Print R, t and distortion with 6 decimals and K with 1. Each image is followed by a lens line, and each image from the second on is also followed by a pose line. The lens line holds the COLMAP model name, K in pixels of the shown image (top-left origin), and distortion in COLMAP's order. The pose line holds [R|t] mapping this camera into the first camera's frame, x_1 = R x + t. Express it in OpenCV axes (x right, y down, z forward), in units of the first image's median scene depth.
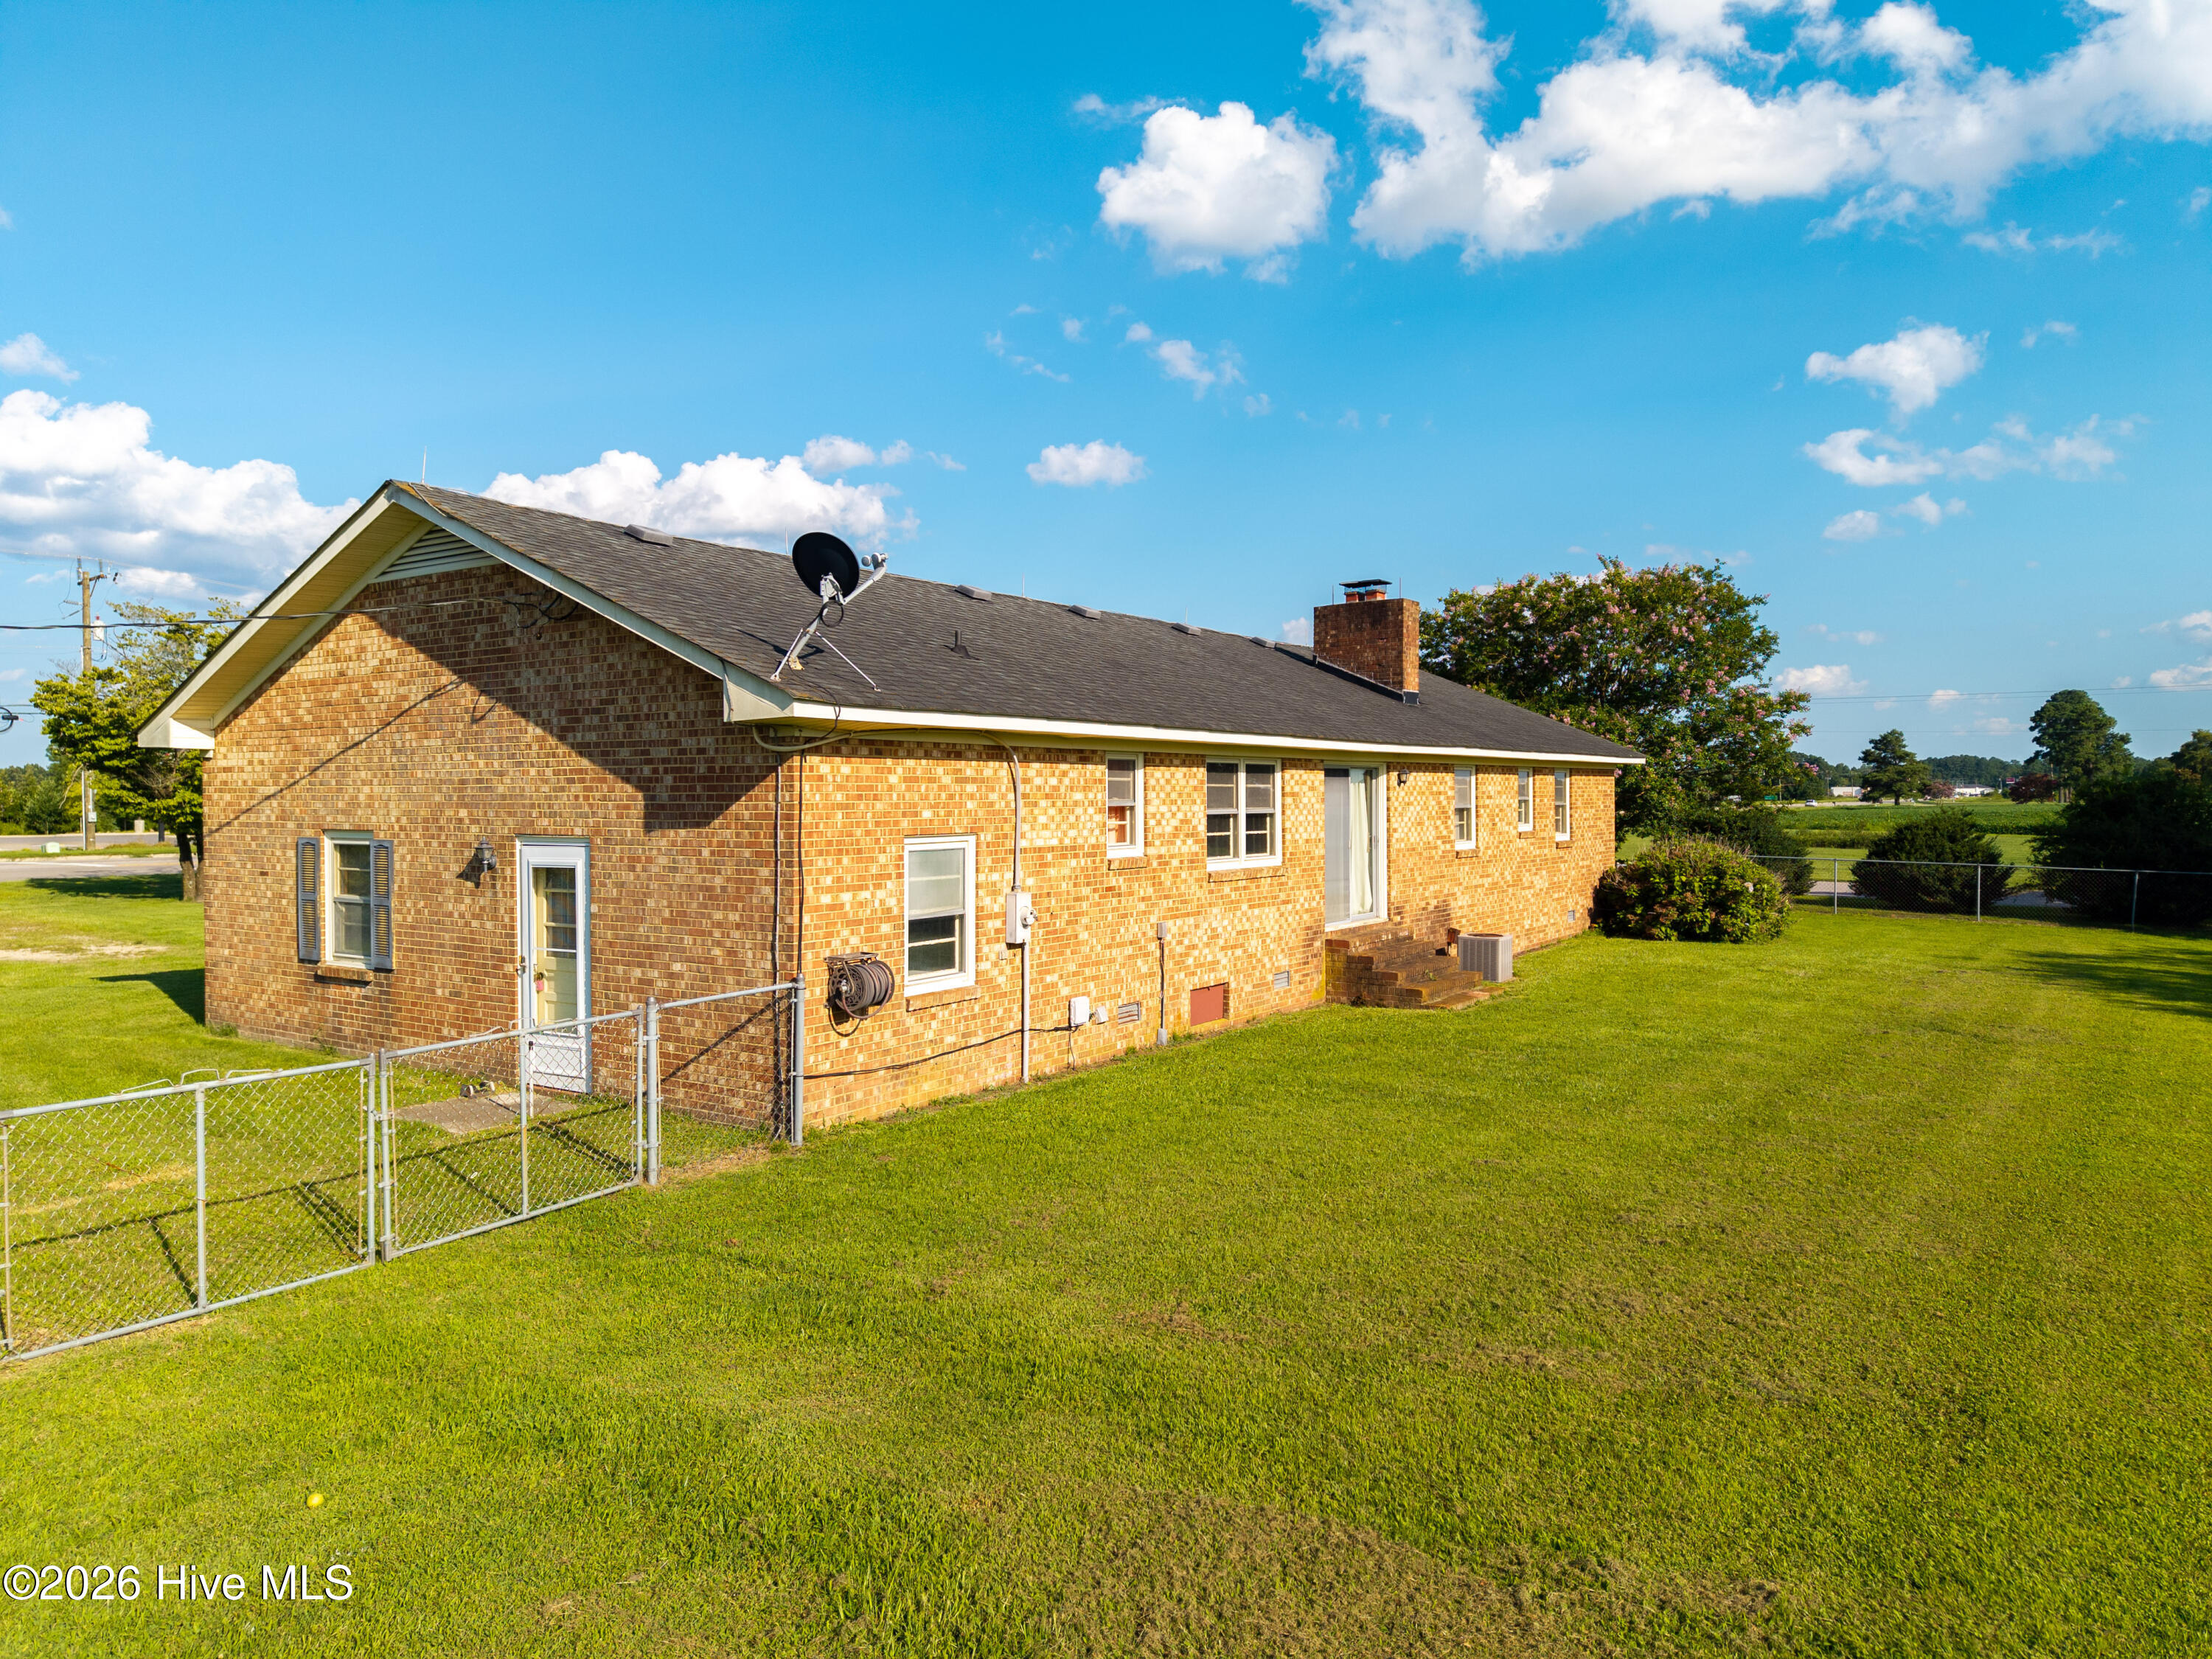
lens RADIAL K [[1441.2, 0, 1097.6], [0, 1441.2, 800.5], [0, 0, 1]] dist [0.064948, -0.085755]
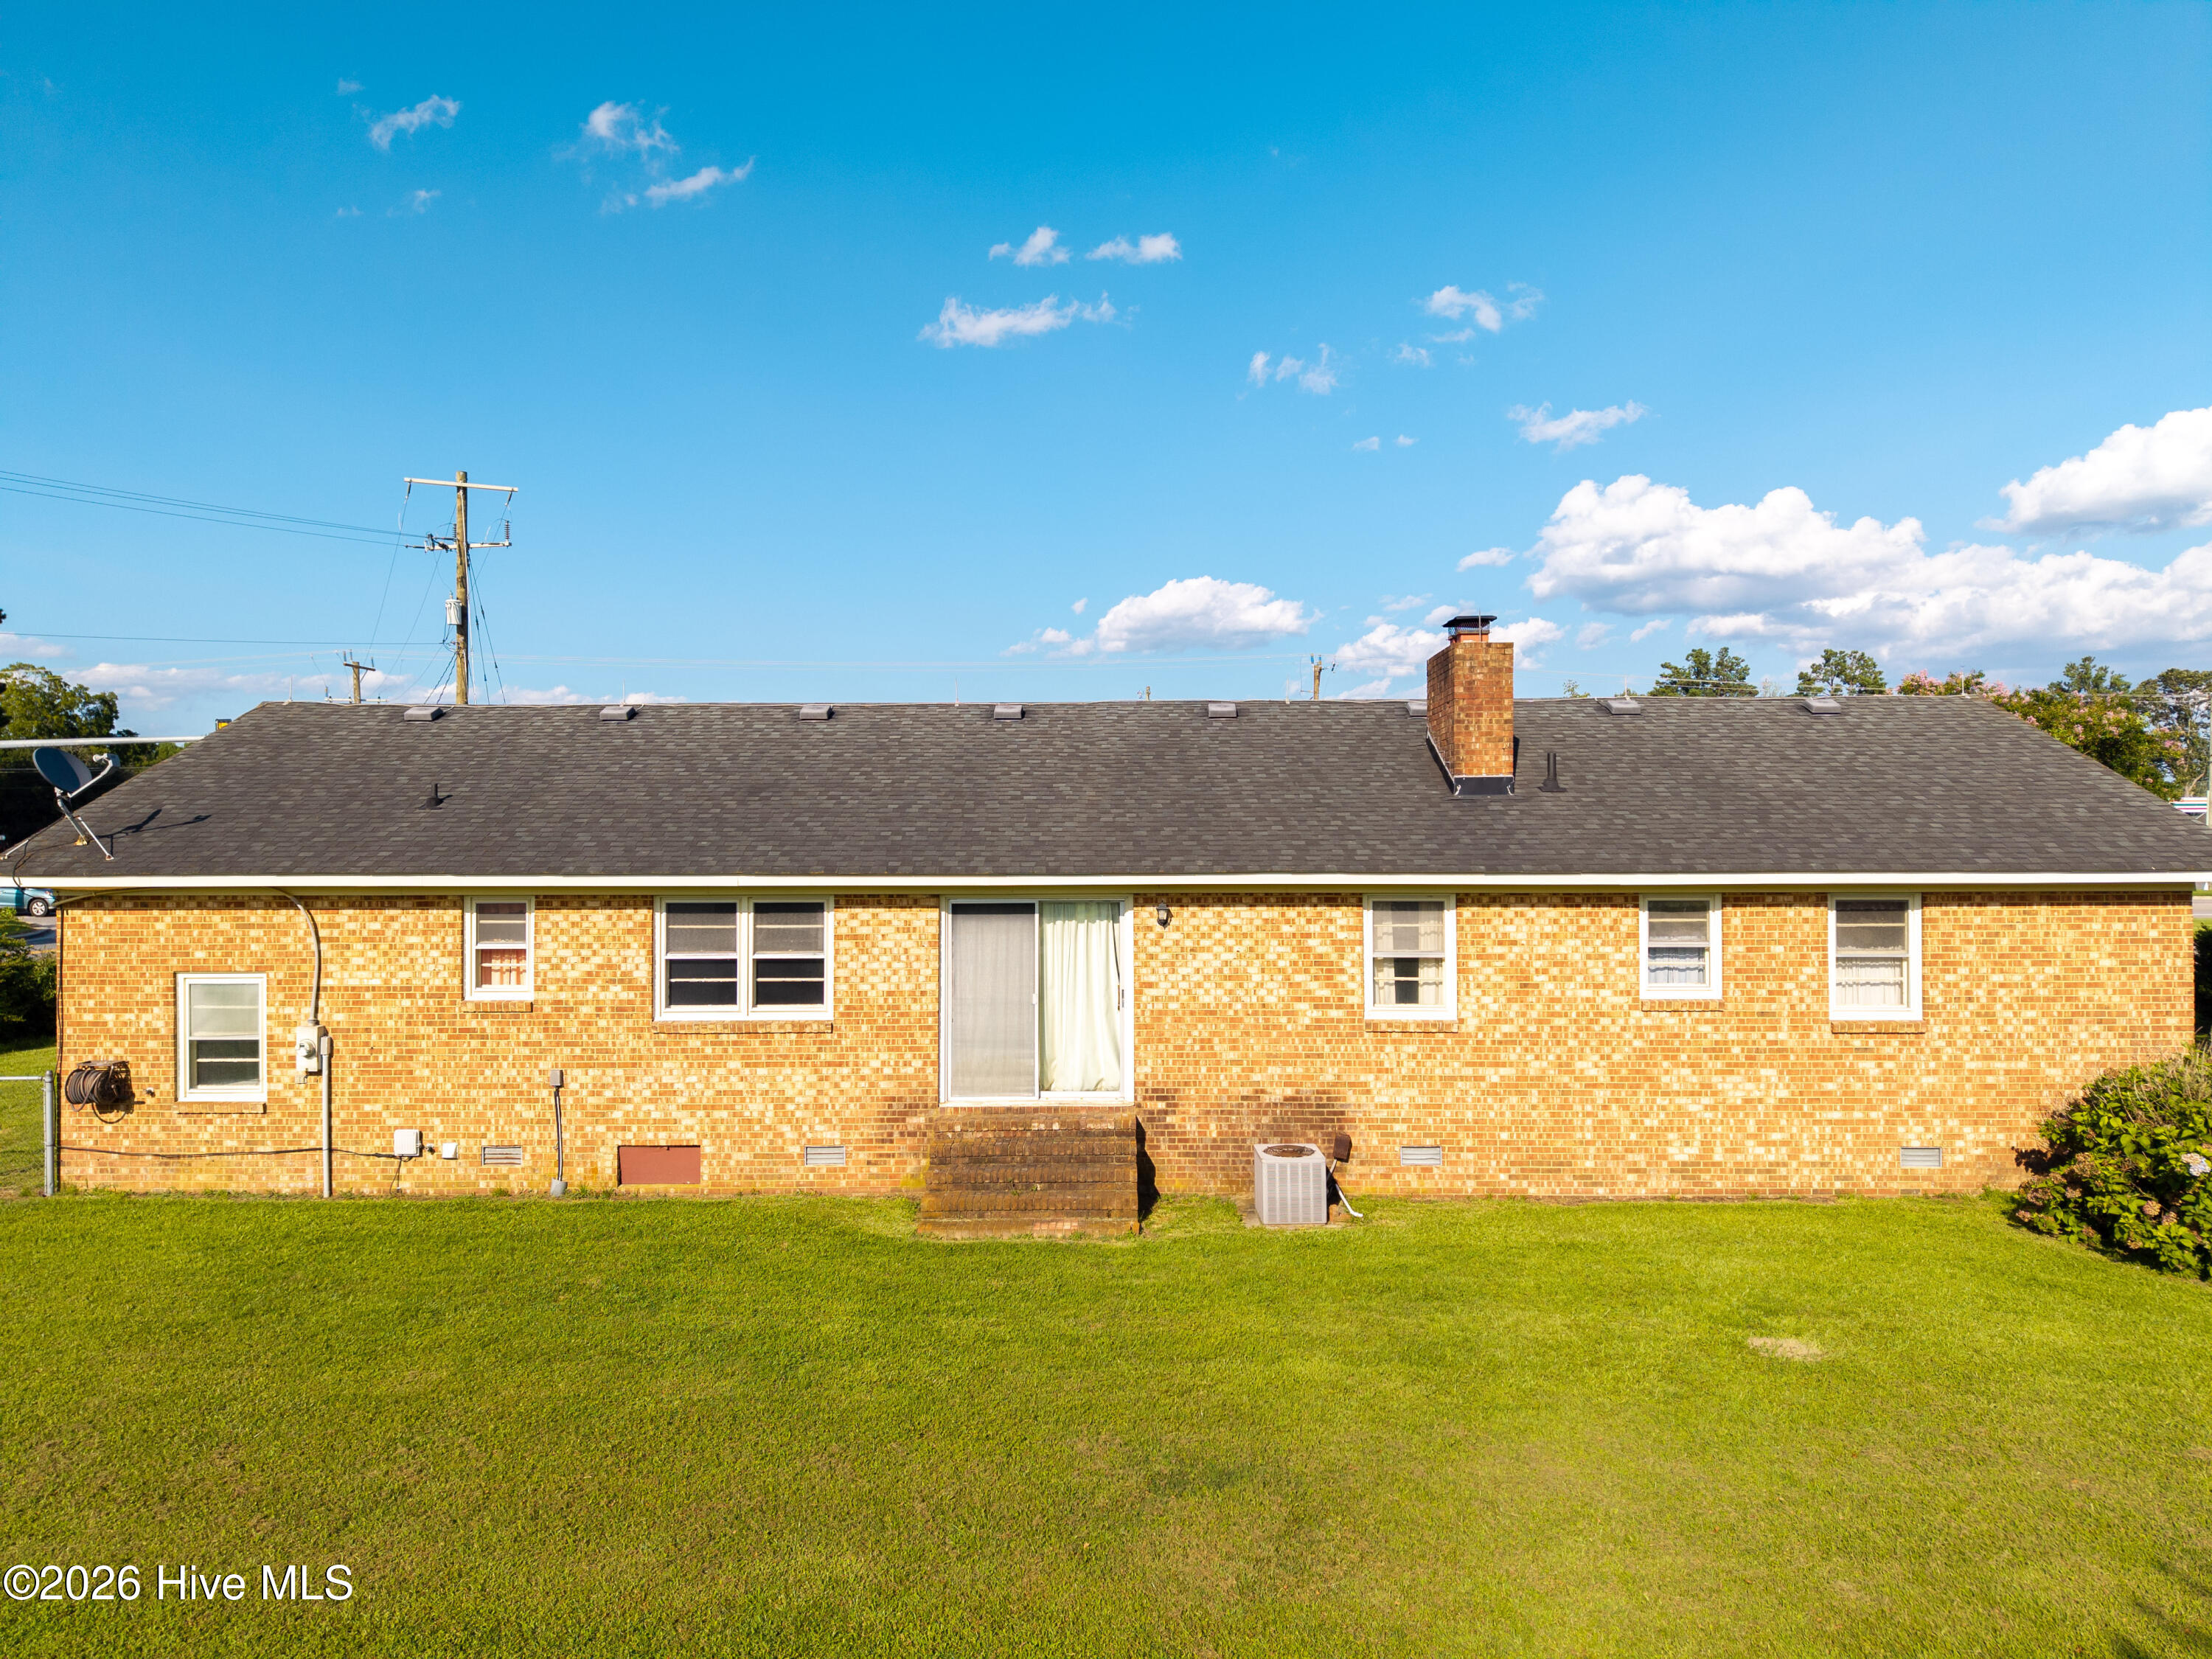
lens RADIAL K [[1497.3, 0, 1106.0], [0, 1497.3, 829.5], [0, 0, 1]] dist [0.057245, -0.064920]
pose [[0.551415, 0.013437, -0.834123, 1.287191], [-0.002314, 0.999891, 0.014578, -0.109572], [0.834228, -0.006108, 0.551386, 0.879102]]
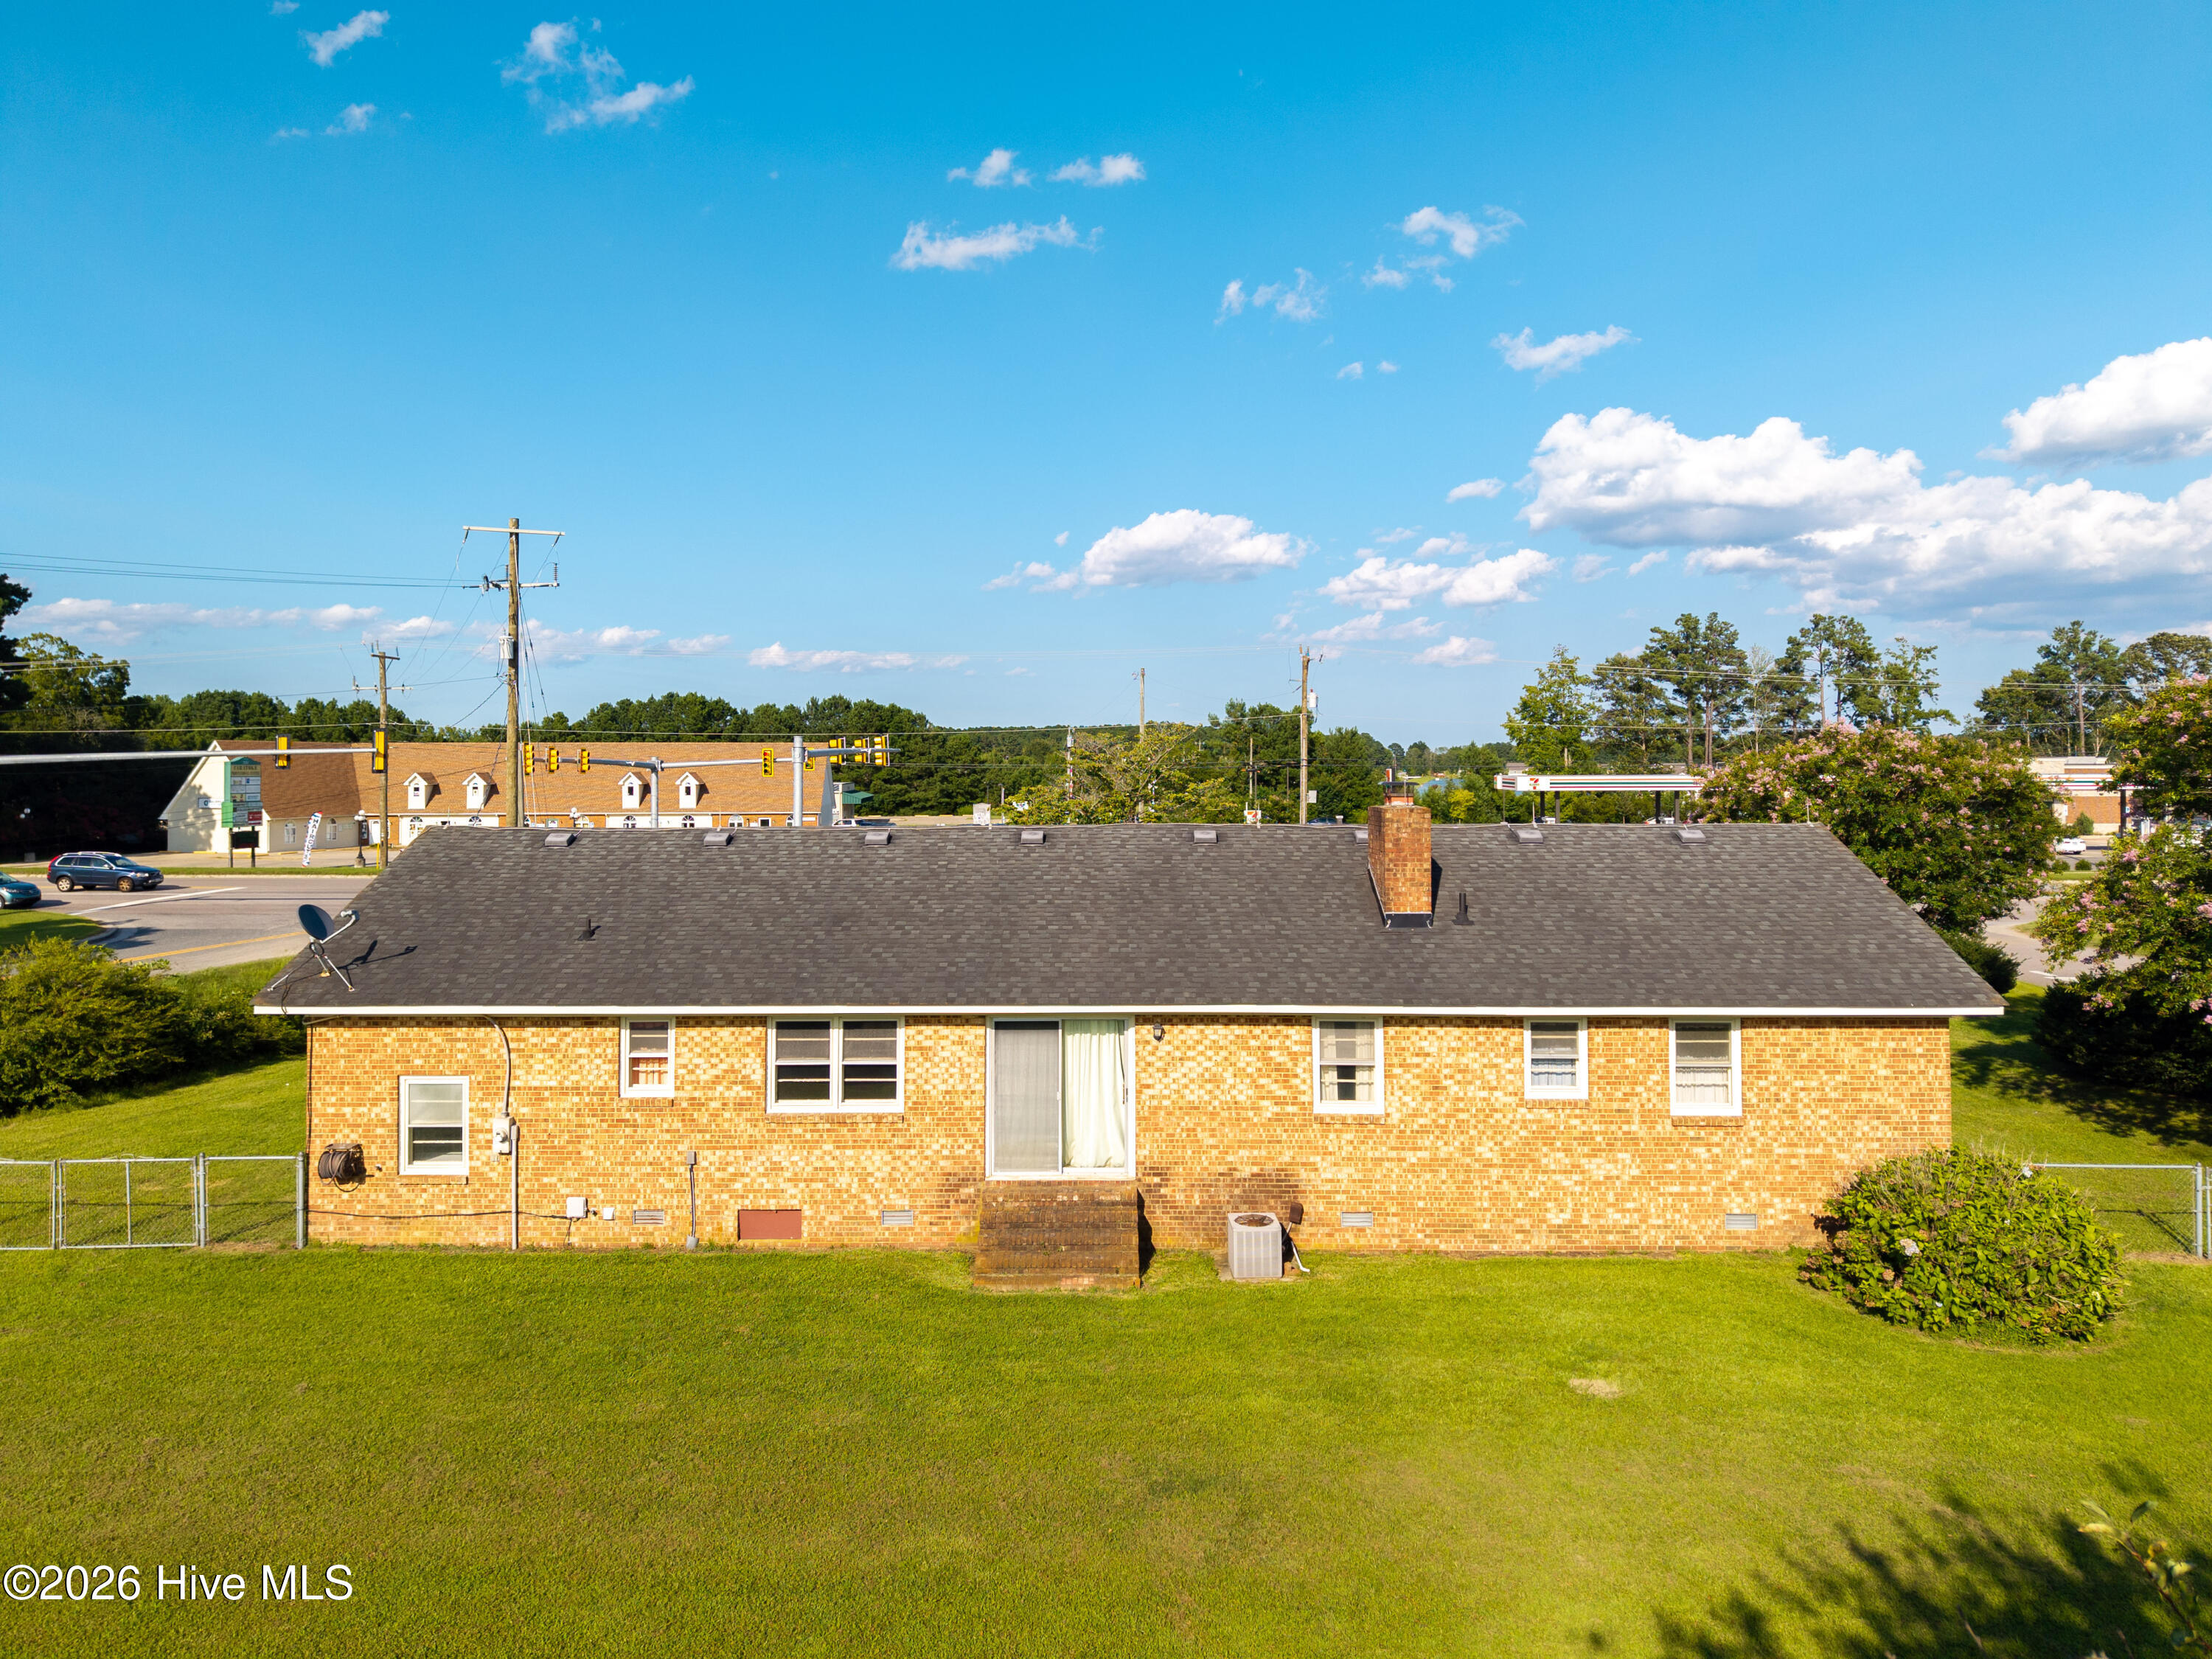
lens RADIAL K [[1441.2, 0, 1097.6], [0, 1441.2, 800.5], [0, 0, 1]] dist [0.064948, -0.085755]
pose [[0.548622, 0.005656, -0.836052, 1.530563], [-0.002874, 0.999984, 0.004880, -0.270511], [0.836066, -0.000274, 0.548629, 0.703265]]
